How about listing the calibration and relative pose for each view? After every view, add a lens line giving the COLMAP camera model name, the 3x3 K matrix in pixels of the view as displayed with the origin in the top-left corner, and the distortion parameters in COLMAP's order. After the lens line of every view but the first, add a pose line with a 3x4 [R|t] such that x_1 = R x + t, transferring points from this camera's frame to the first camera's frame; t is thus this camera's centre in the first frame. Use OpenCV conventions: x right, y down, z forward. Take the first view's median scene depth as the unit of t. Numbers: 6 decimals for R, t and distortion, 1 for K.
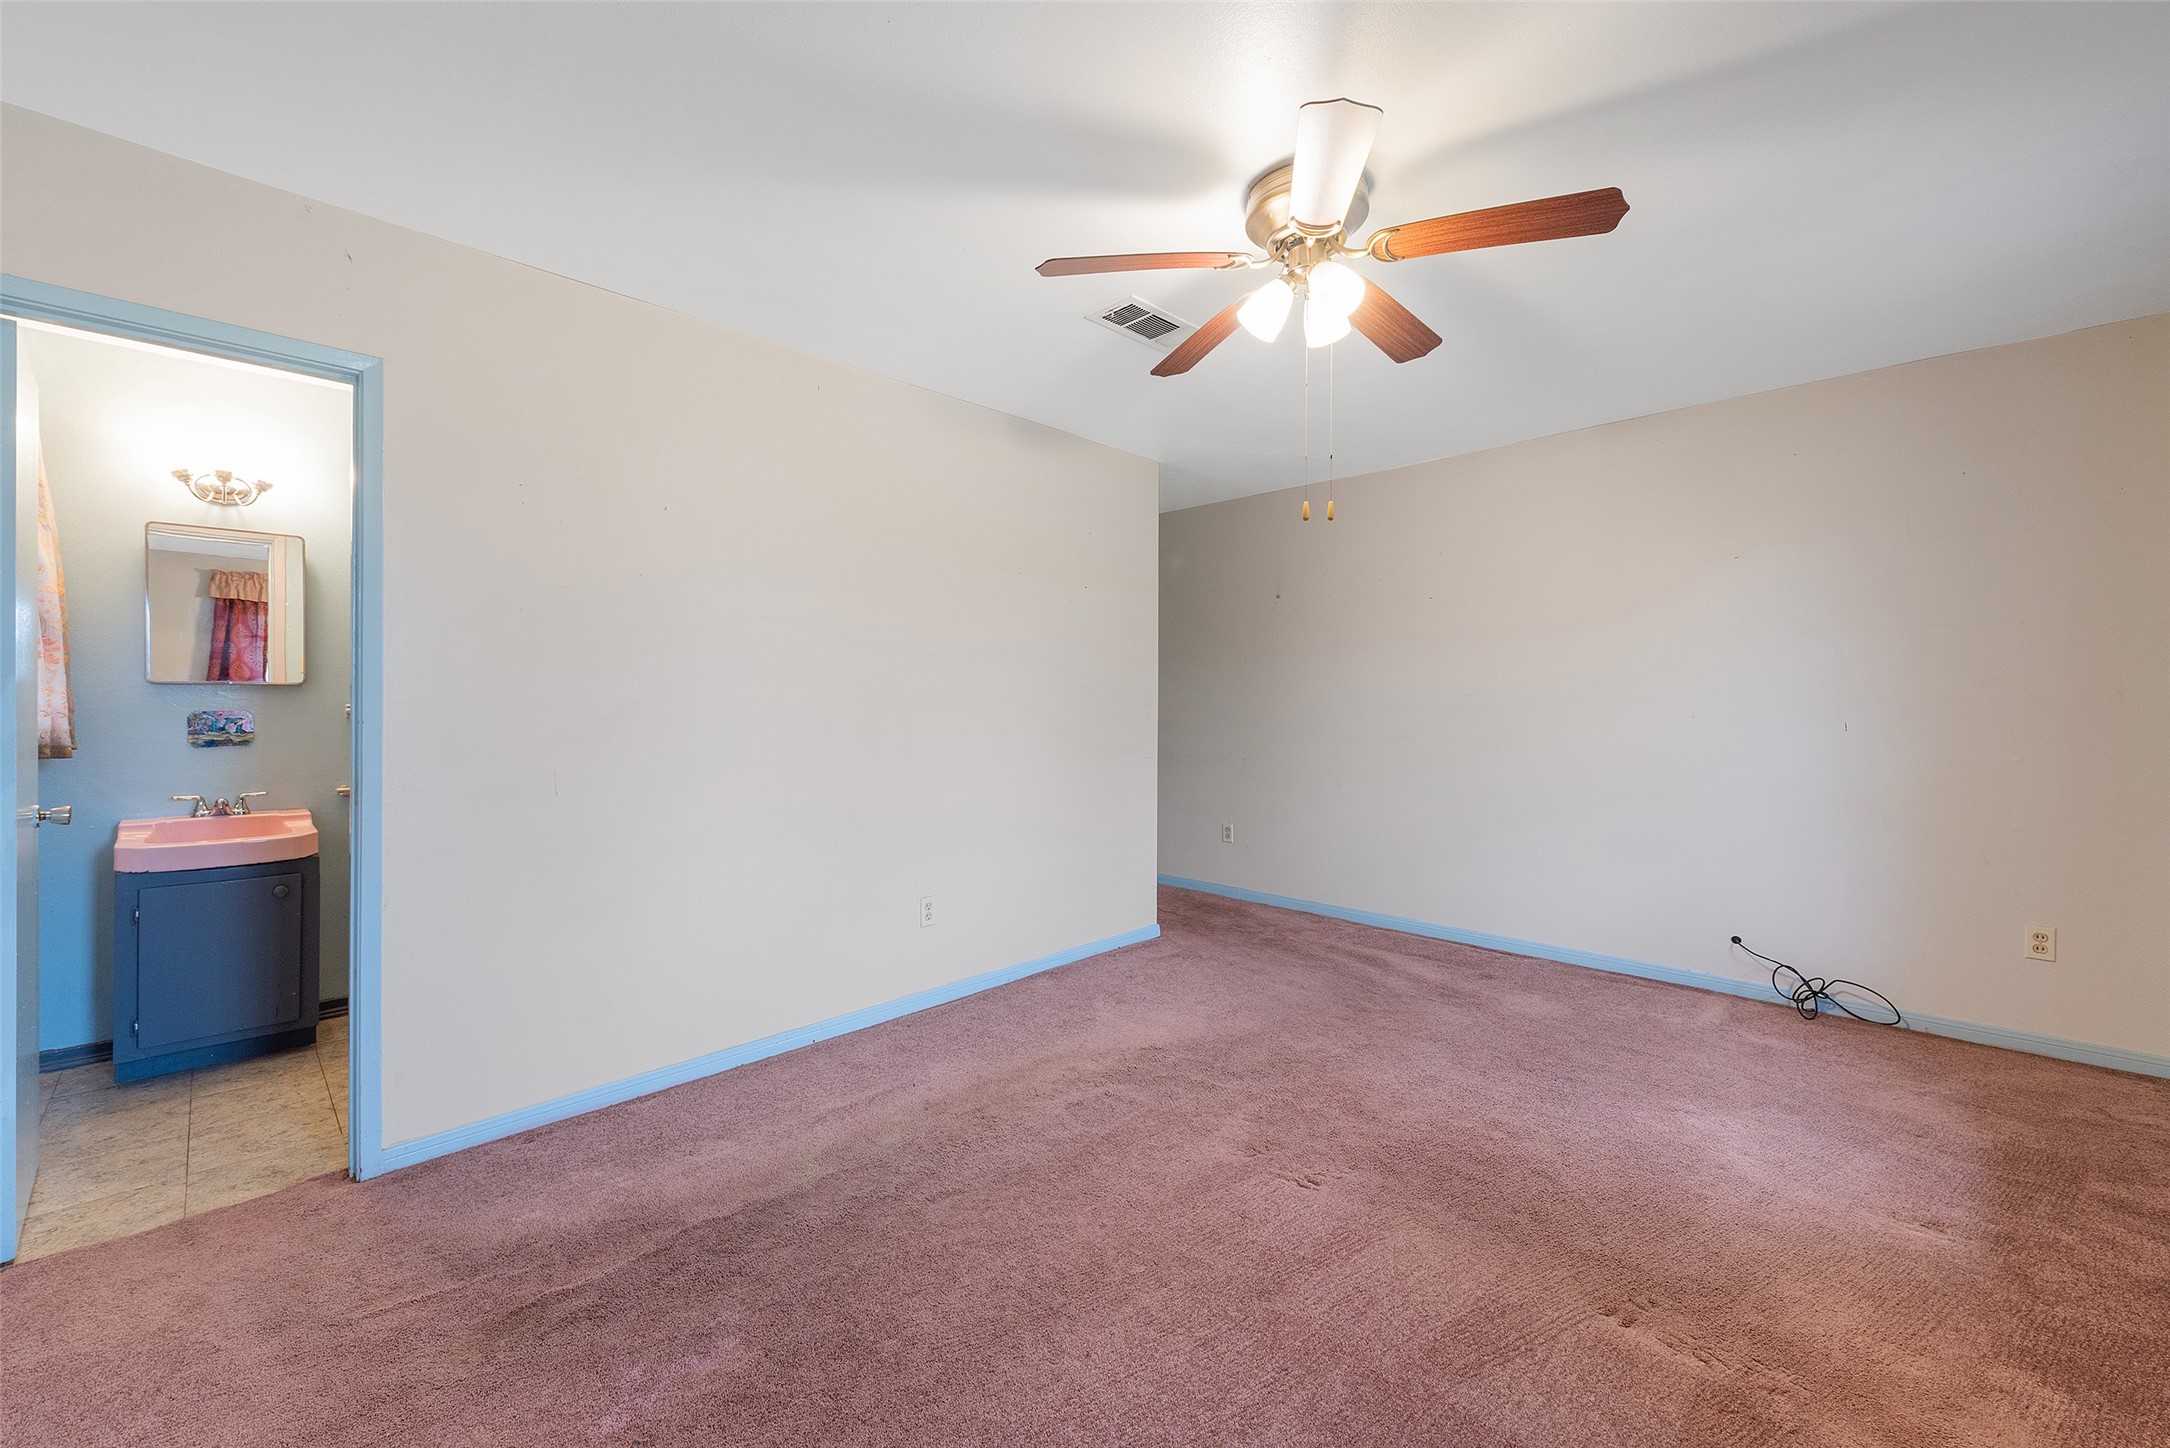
lens RADIAL K [[858.5, 0, 1070.2], [0, 858.5, 744.6], [0, 0, 1]] dist [-0.001738, -0.000356]
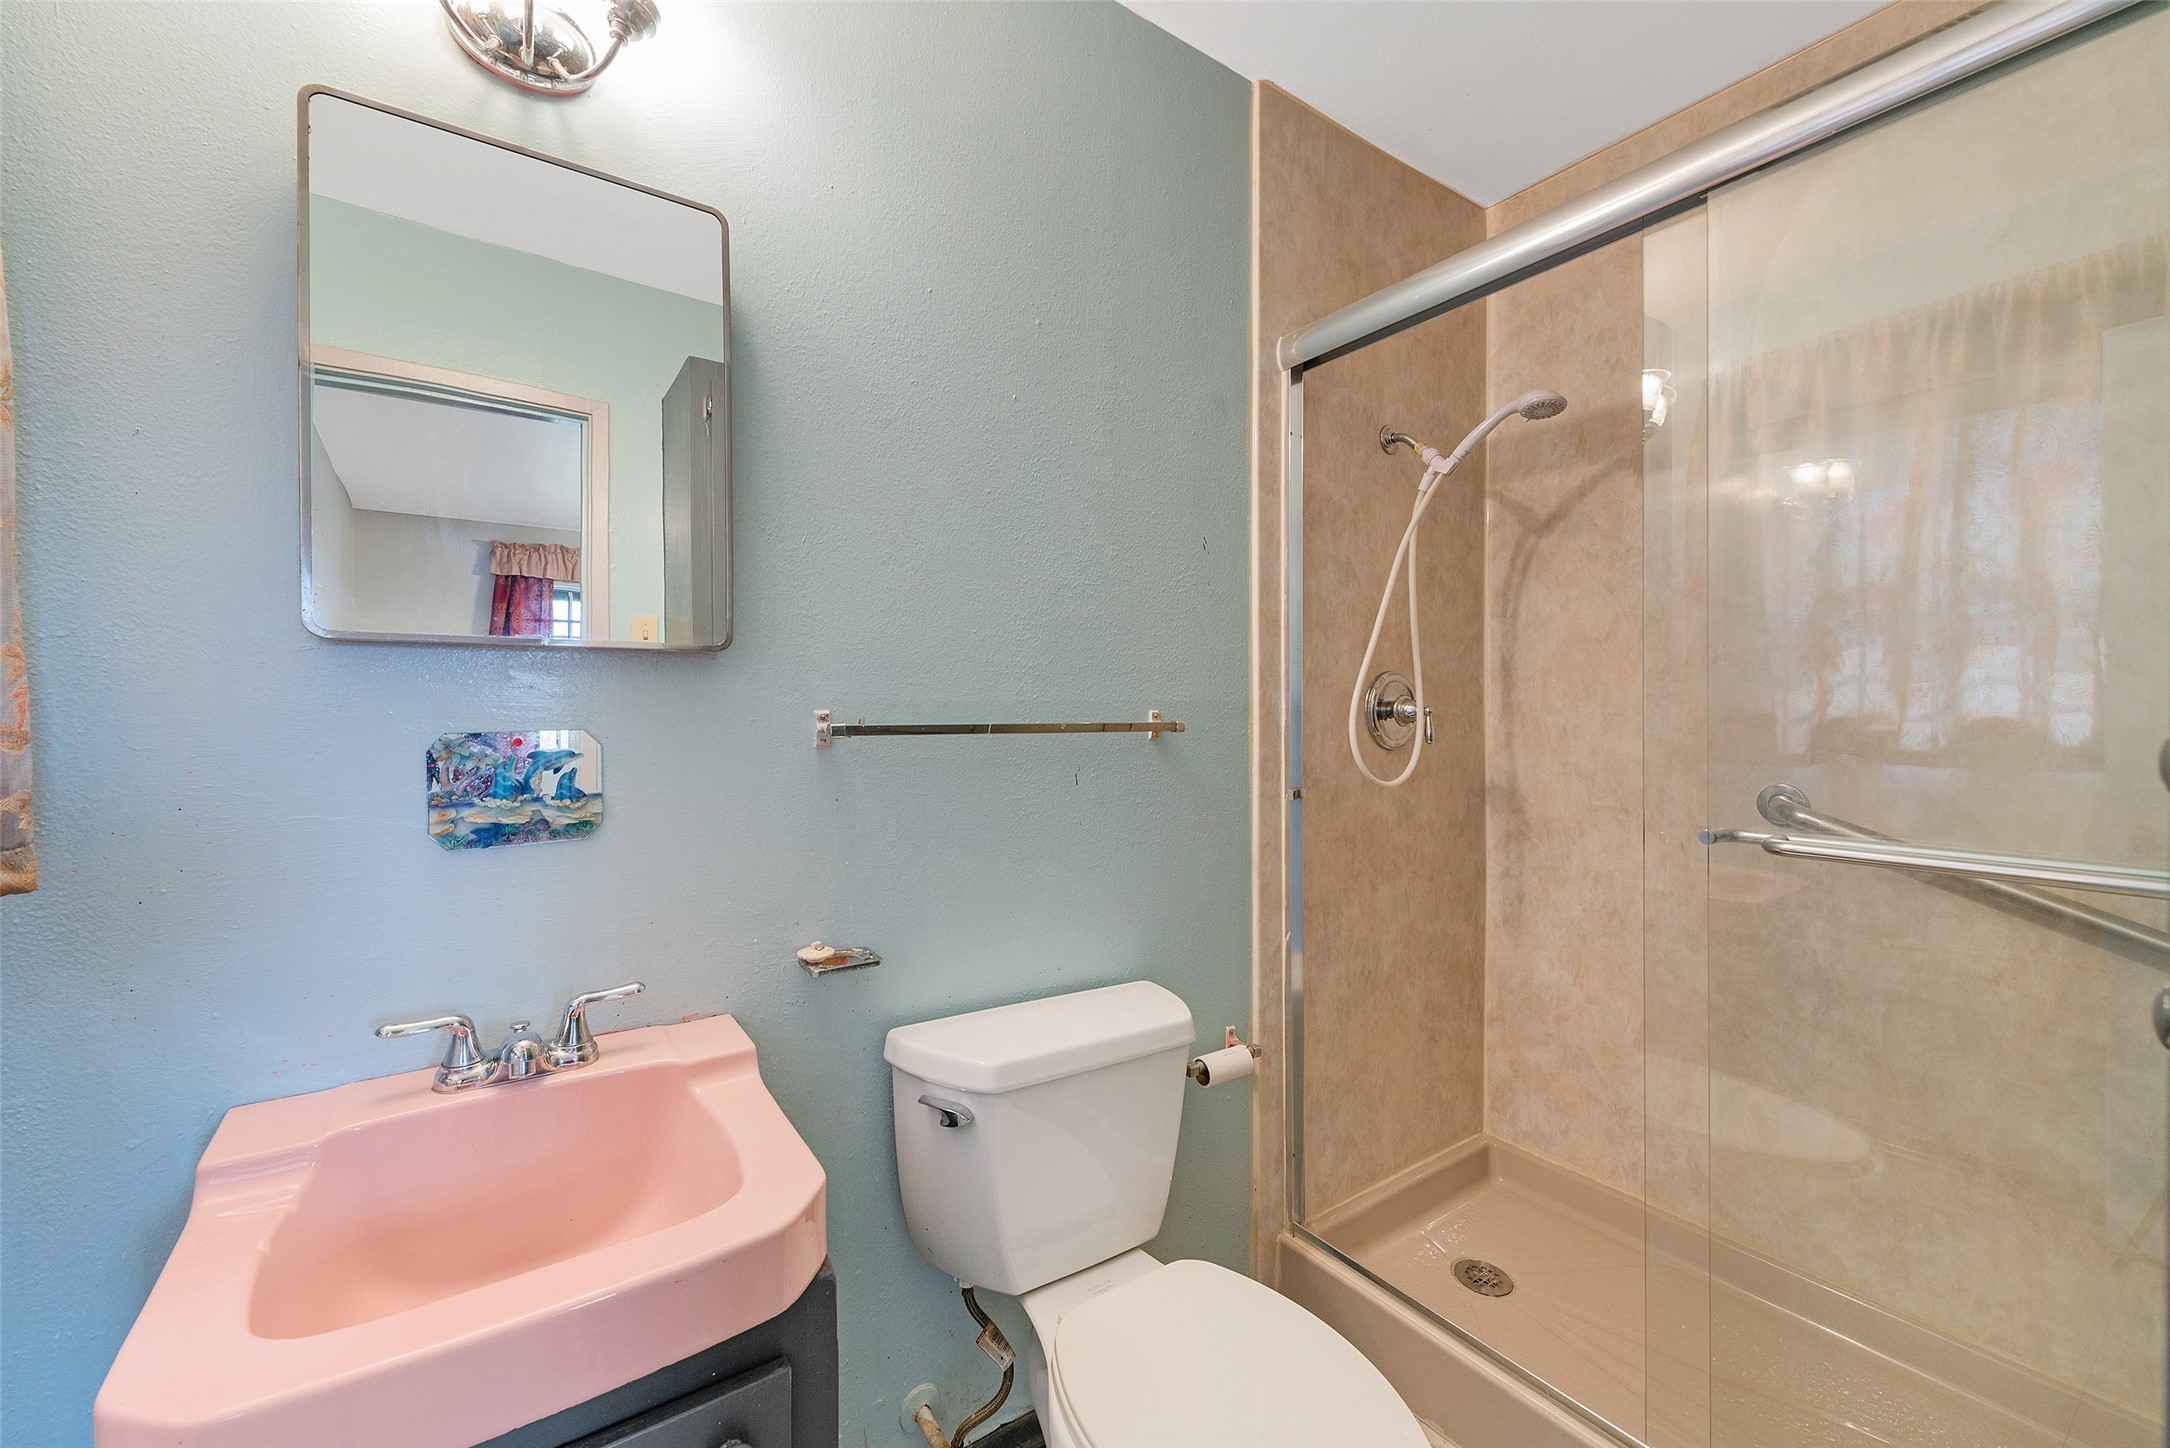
lens RADIAL K [[858.5, 0, 1070.2], [0, 858.5, 744.6], [0, 0, 1]] dist [-0.001738, -0.000356]
pose [[0.981572, -0.001268, -0.191089, -0.723278], [0.000585, 0.999993, -0.003628, -0.032395], [0.191092, 0.003450, 0.981566, 0.720384]]
